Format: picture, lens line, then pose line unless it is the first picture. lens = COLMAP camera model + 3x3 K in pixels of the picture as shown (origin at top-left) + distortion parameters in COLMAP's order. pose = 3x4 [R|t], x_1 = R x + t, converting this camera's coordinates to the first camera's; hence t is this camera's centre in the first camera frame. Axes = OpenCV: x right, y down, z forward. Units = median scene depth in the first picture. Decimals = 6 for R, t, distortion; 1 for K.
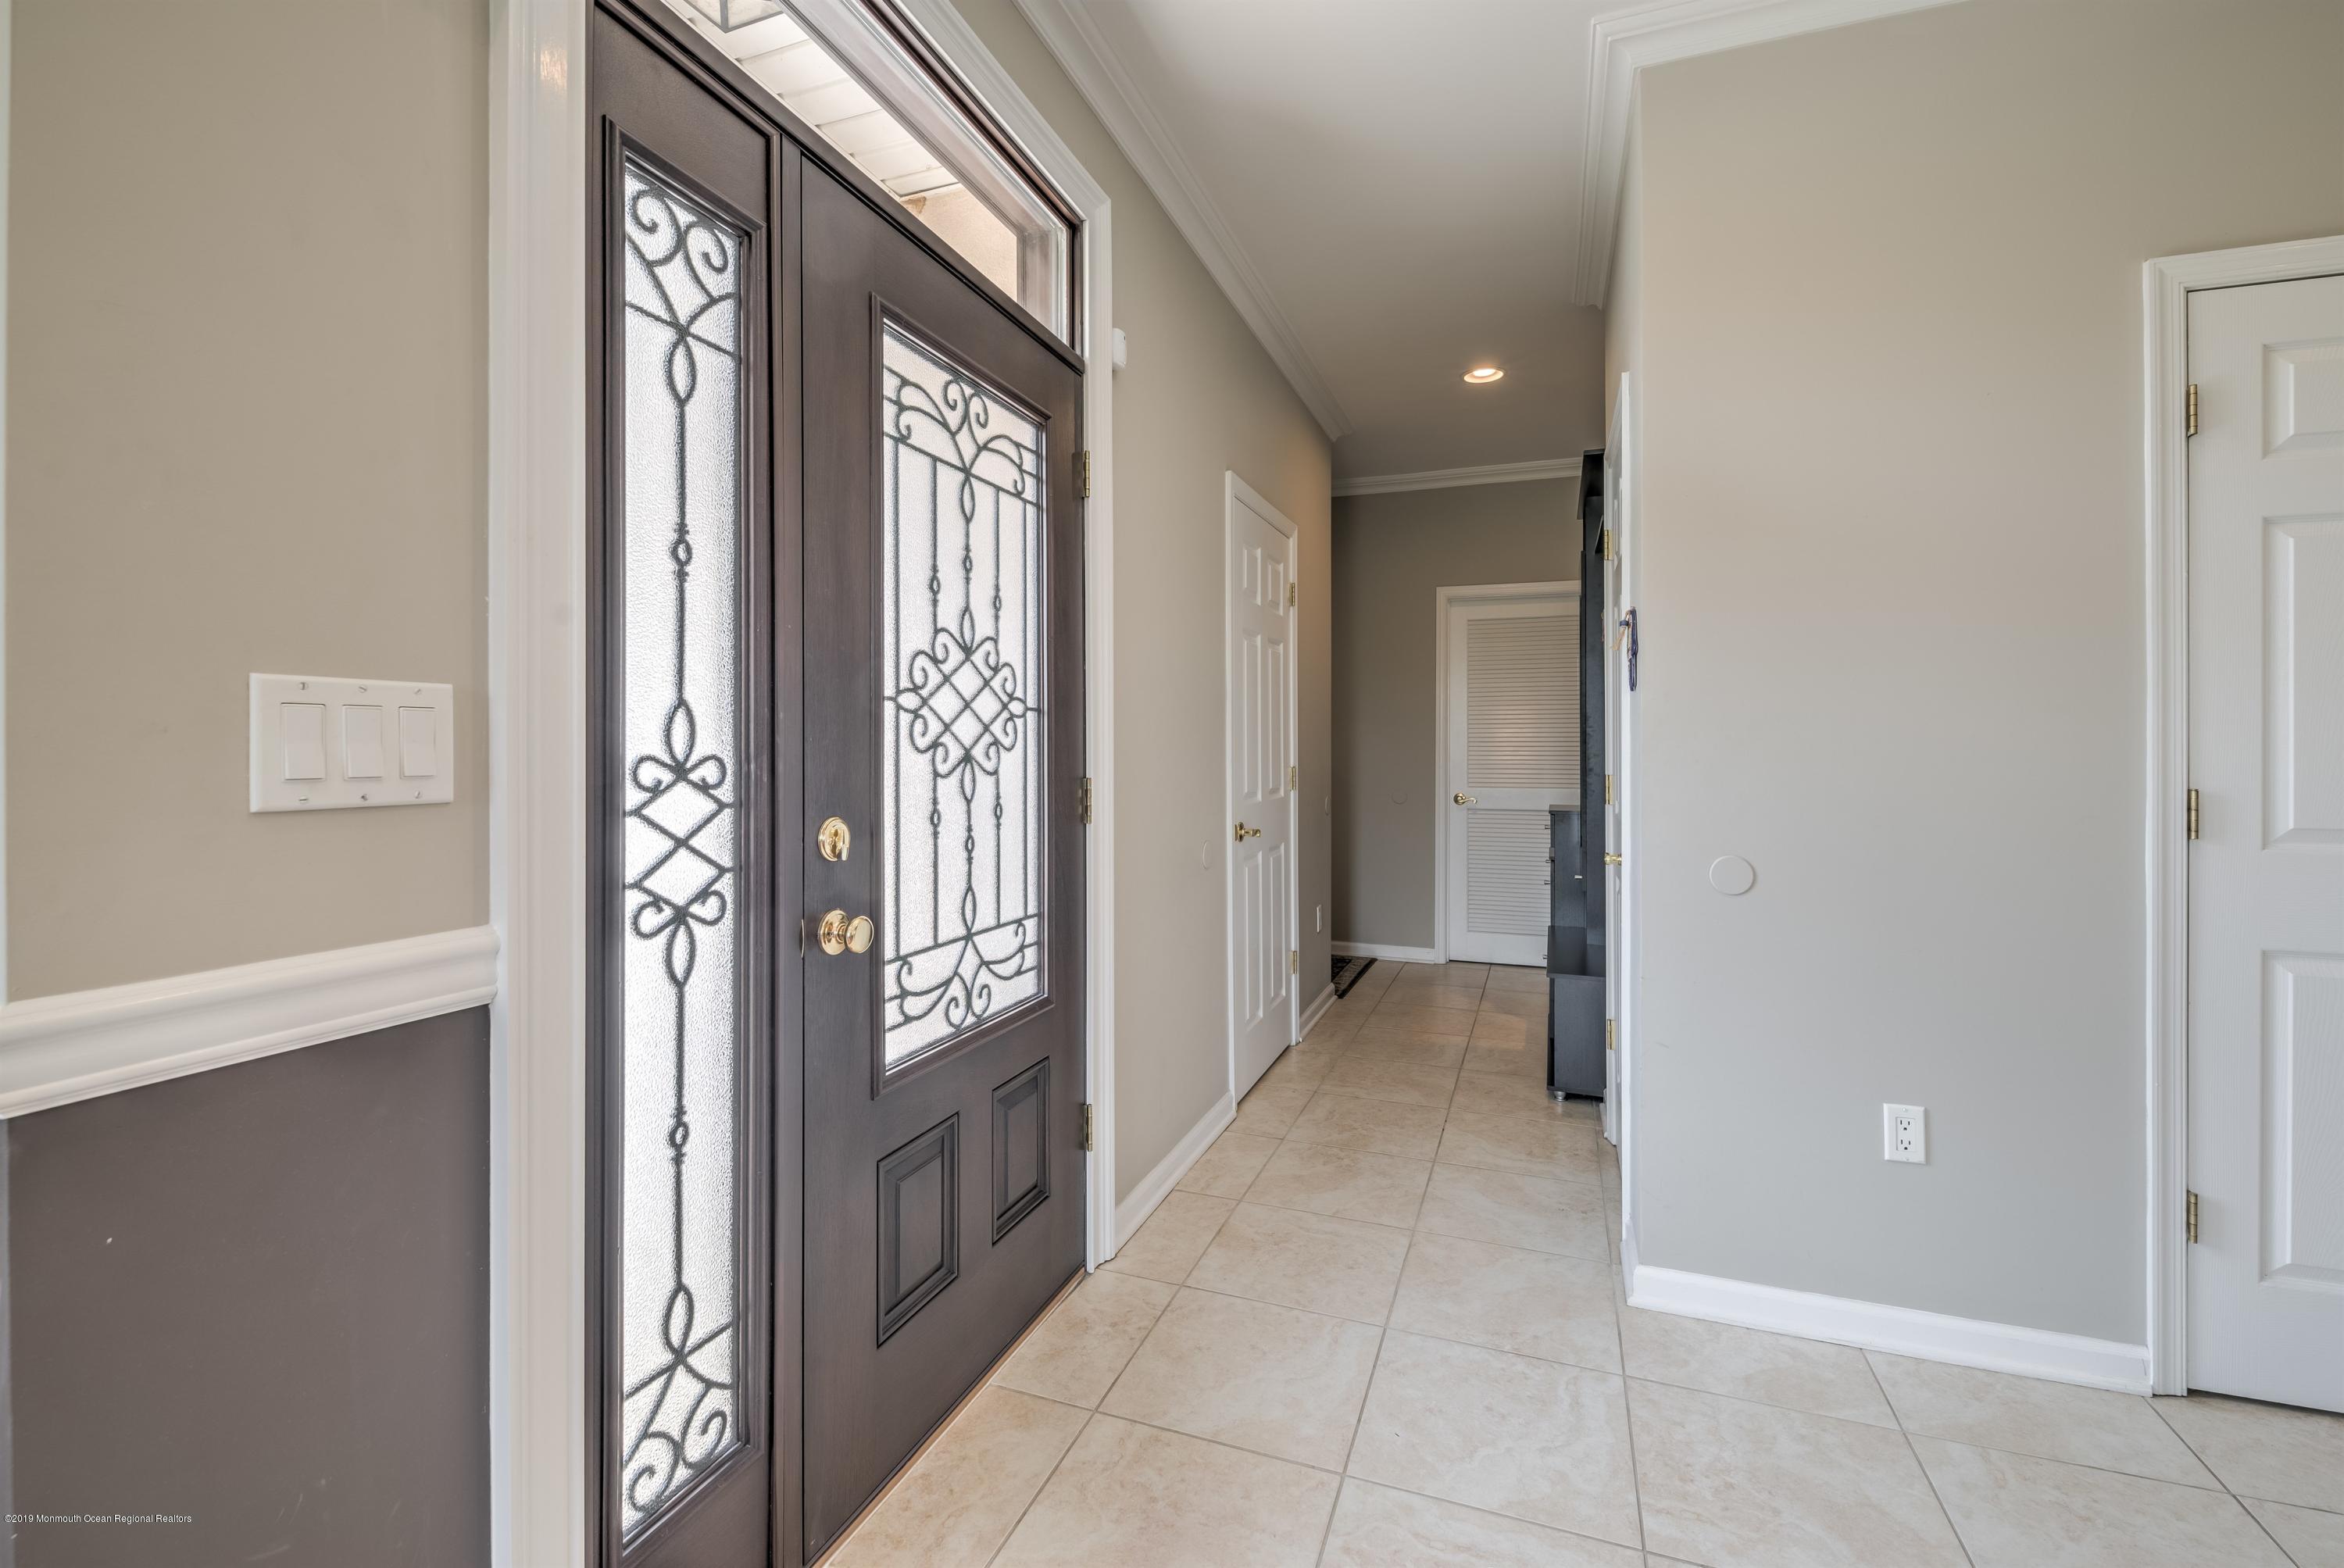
lens RADIAL K [[1000.3, 0, 1167.4], [0, 1000.3, 757.0], [0, 0, 1]] dist [0.021704, -0.011405]
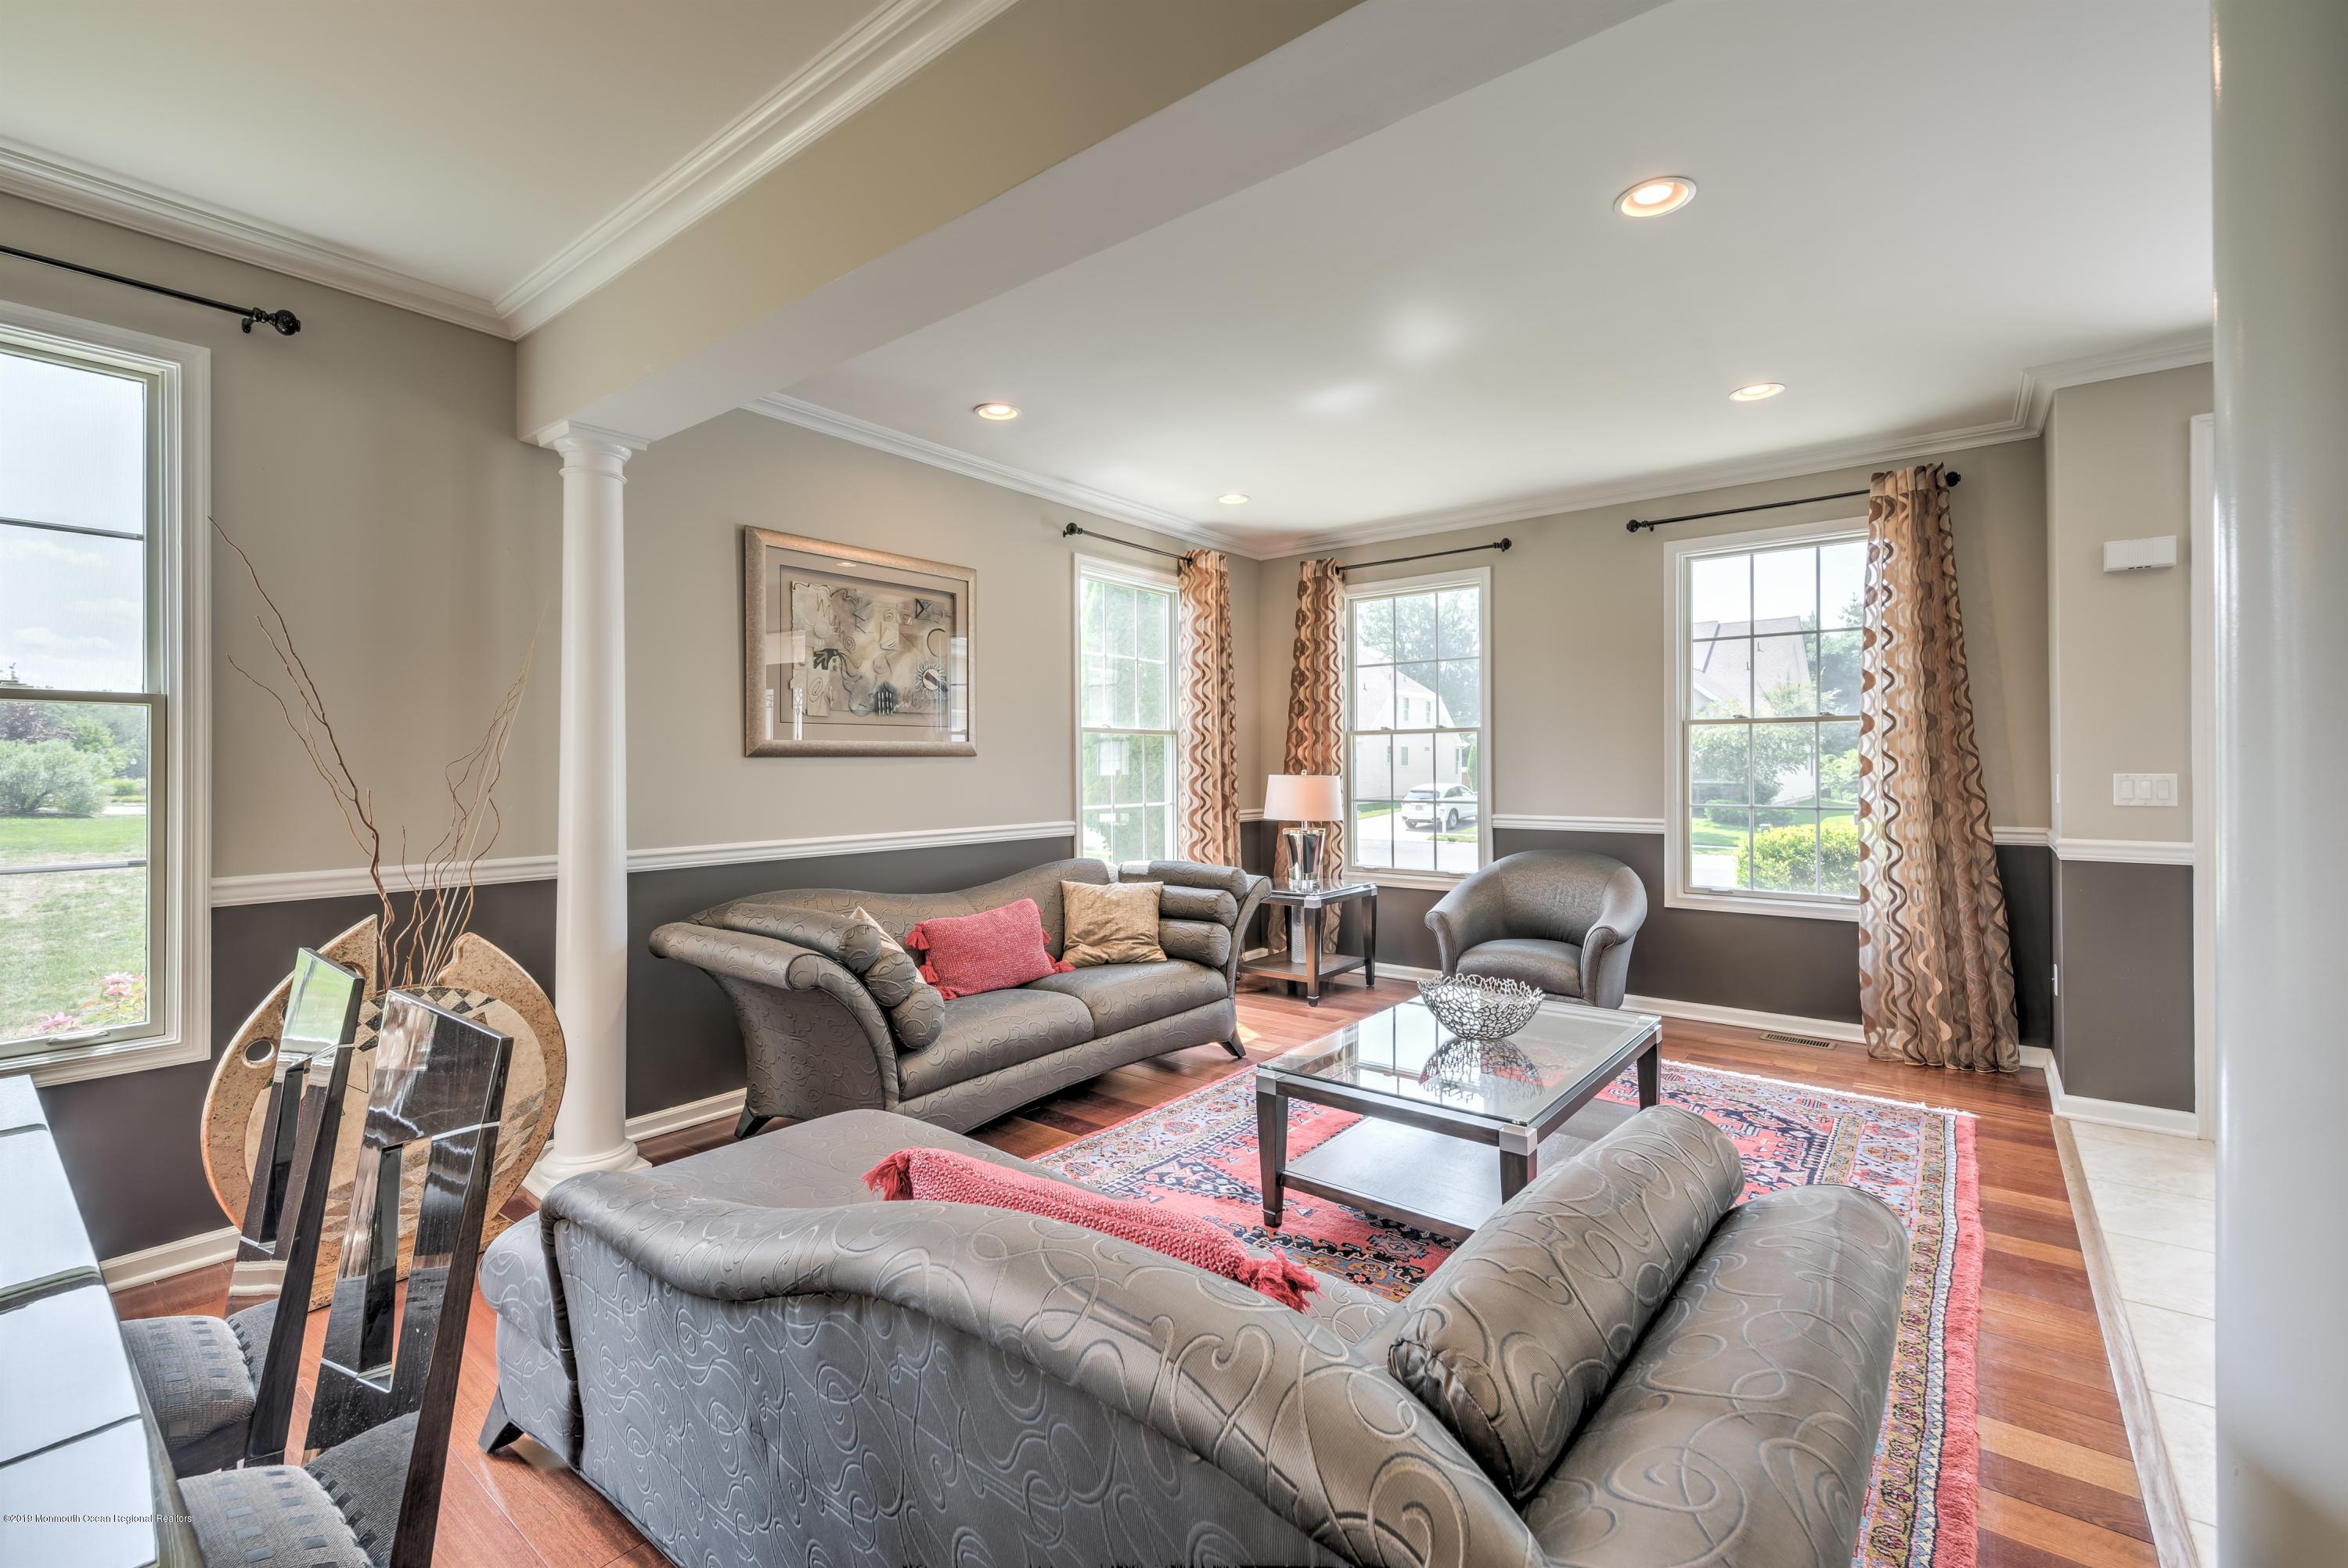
lens RADIAL K [[1001.9, 0, 1169.4], [0, 1001.9, 756.9], [0, 0, 1]] dist [0.021704, -0.011405]
pose [[-0.300303, -0.003556, -0.953837, 2.405828], [0.001113, 0.999991, -0.004078, -0.075284], [0.953843, -0.002286, -0.300296, -0.846930]]
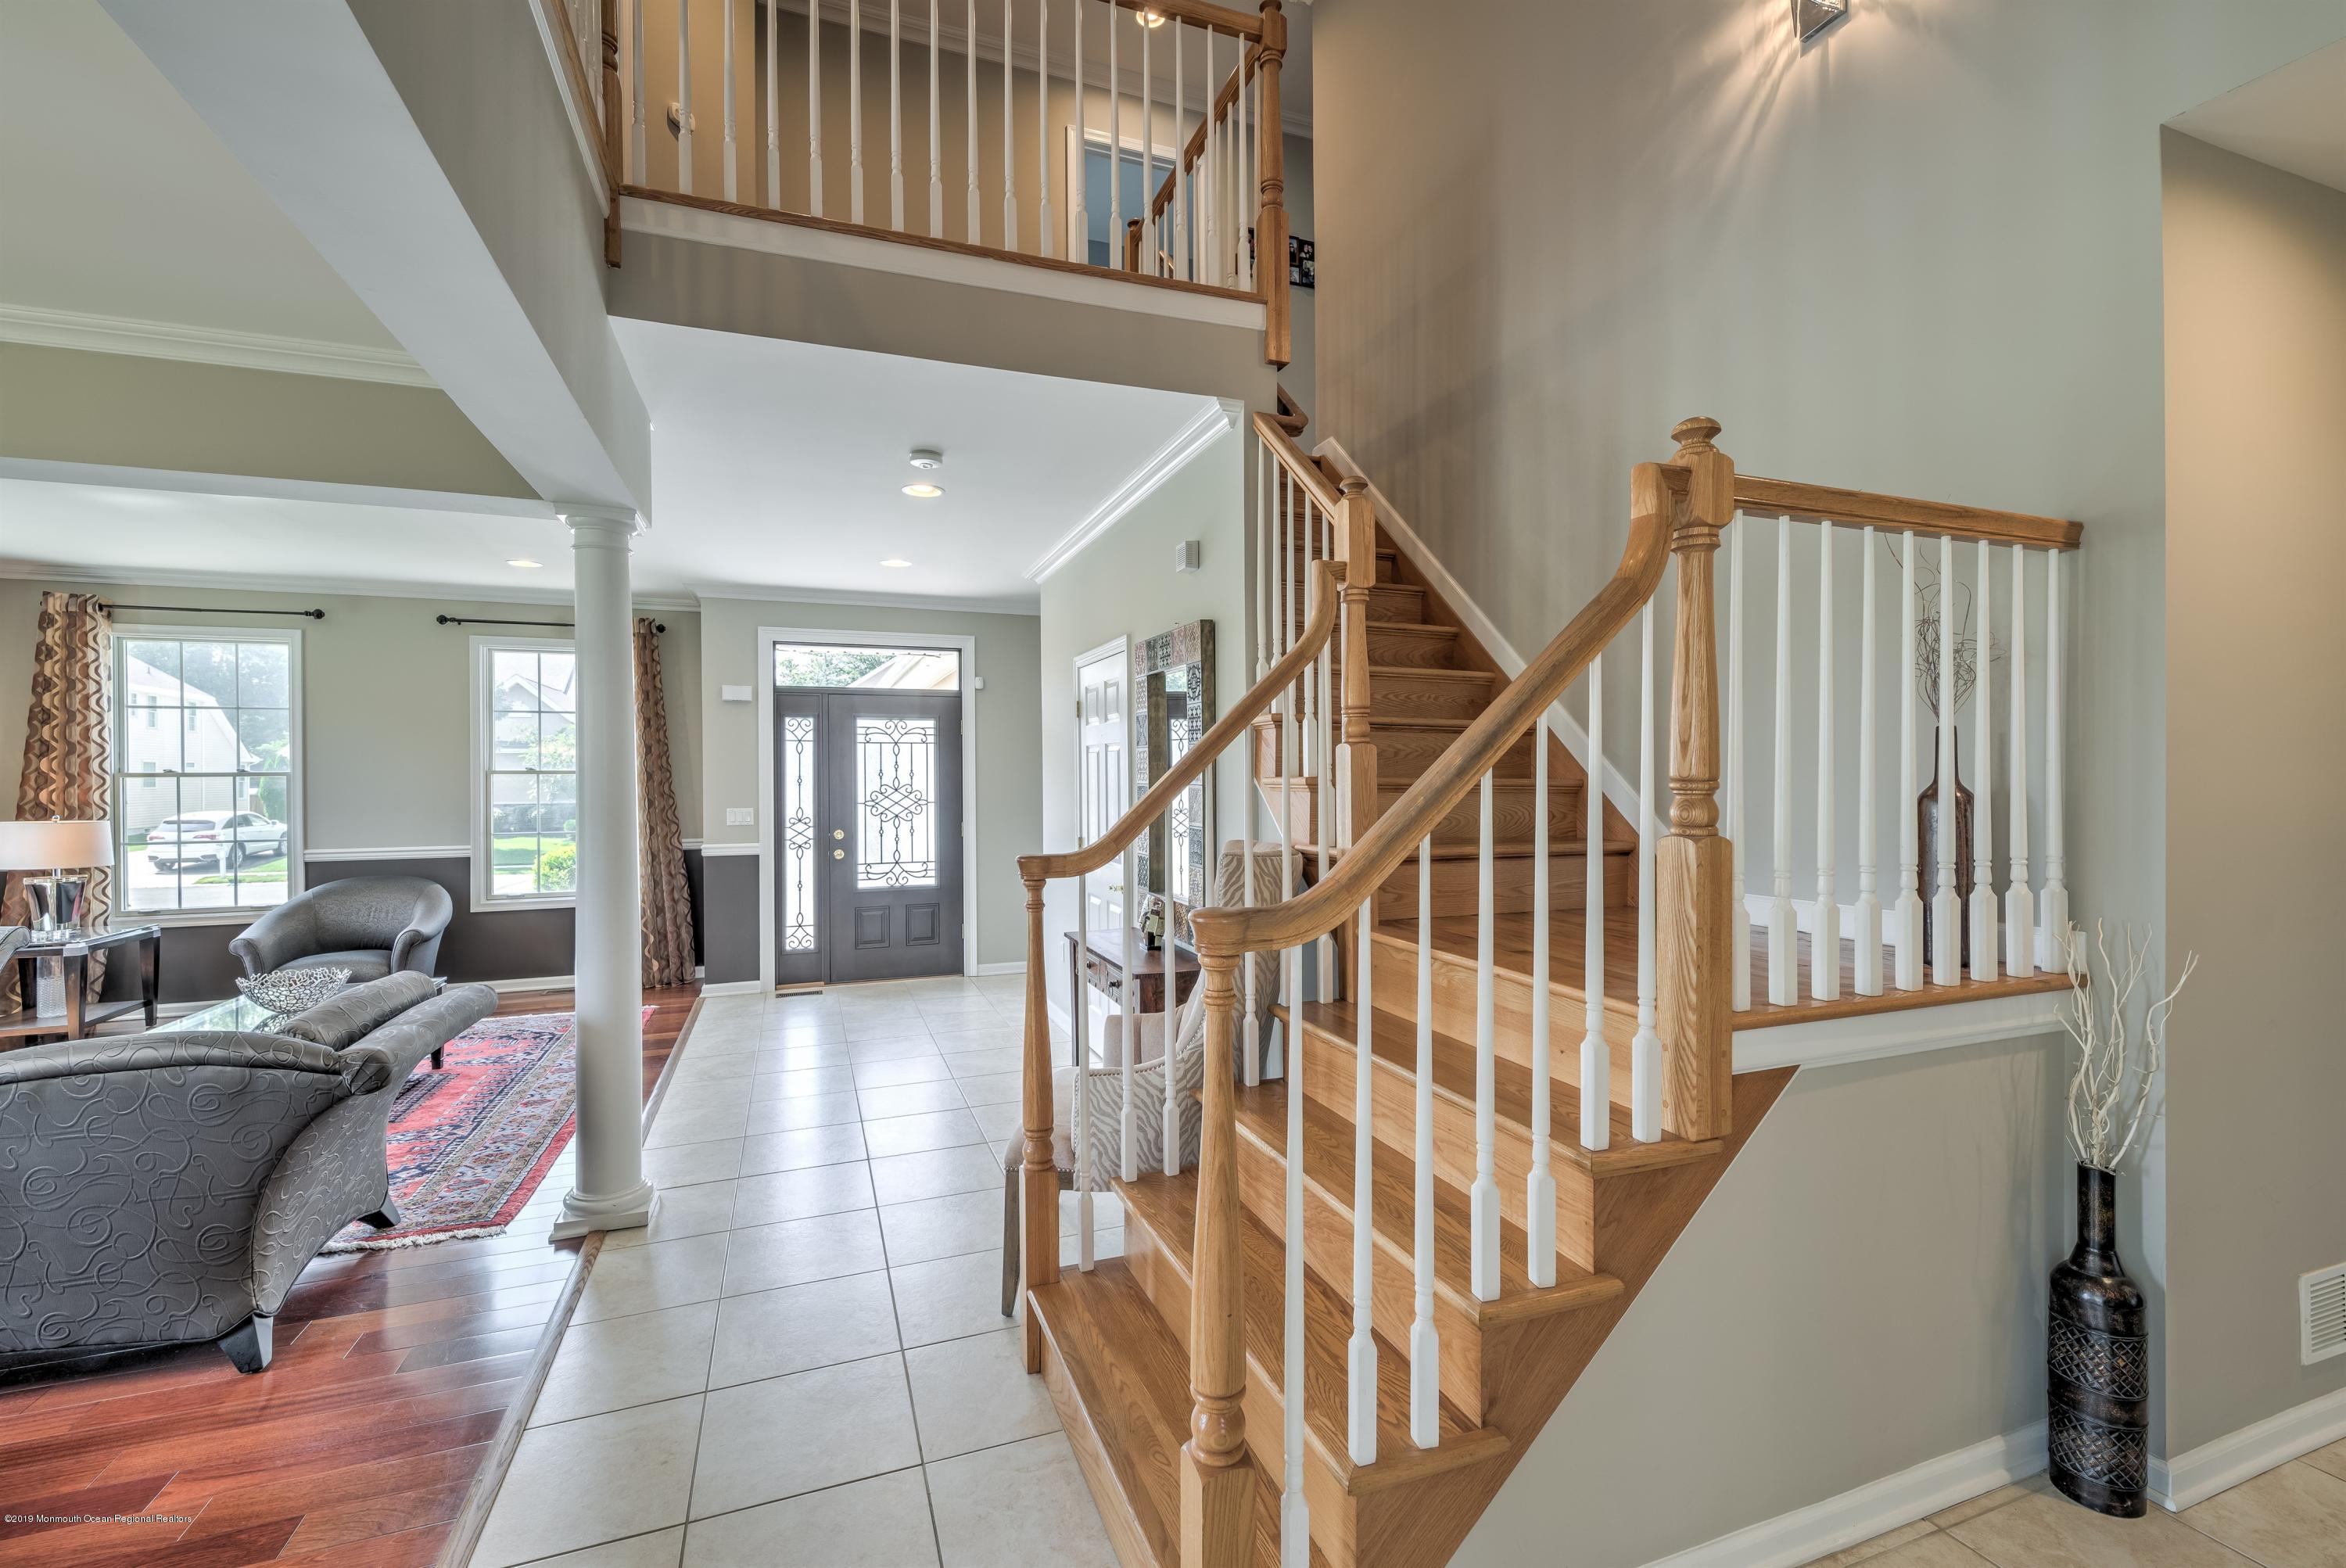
lens RADIAL K [[995.2, 0, 1173.0], [0, 995.2, 784.0], [0, 0, 1]] dist [0.024914, -0.010065]
pose [[0.661594, 0.004427, -0.749850, 4.050703], [-0.000136, 0.999983, 0.005783, -0.176241], [0.749863, -0.003724, 0.661583, -0.886637]]
